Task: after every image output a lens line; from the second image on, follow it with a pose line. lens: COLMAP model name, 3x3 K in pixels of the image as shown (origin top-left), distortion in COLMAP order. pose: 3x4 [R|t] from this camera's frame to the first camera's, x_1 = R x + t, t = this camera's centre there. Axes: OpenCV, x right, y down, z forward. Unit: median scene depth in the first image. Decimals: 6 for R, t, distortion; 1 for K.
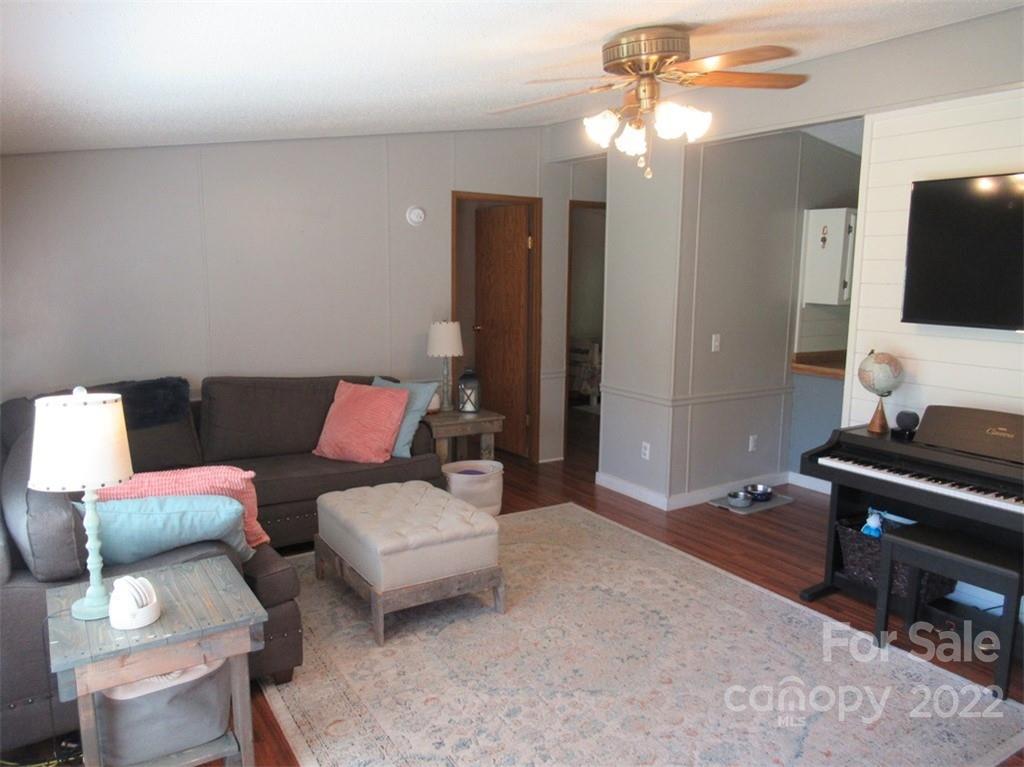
lens RADIAL K [[763.9, 0, 514.5], [0, 763.9, 384.8], [0, 0, 1]] dist [0.002012, -0.000160]
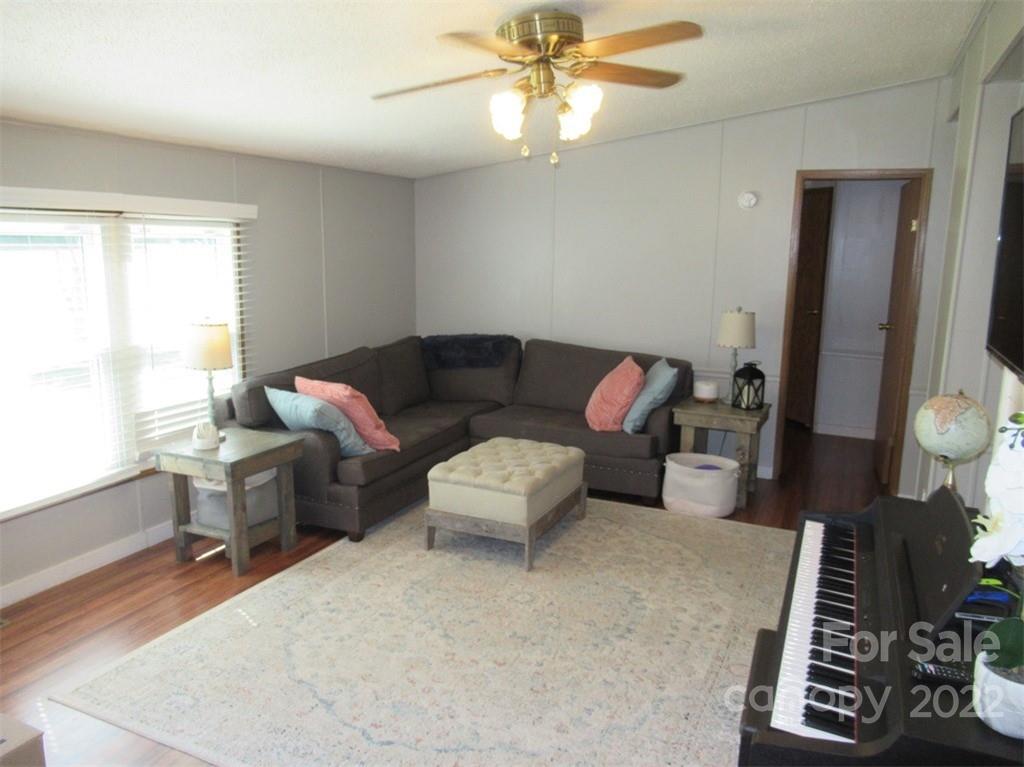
lens RADIAL K [[763.9, 0, 513.3], [0, 763.9, 384.4], [0, 0, 1]] dist [0.002012, -0.000160]
pose [[0.544784, 0.150383, -0.824982, 0.763522], [-0.137632, 0.986483, 0.088936, -0.052421], [0.827205, 0.065093, 0.558117, 0.329239]]
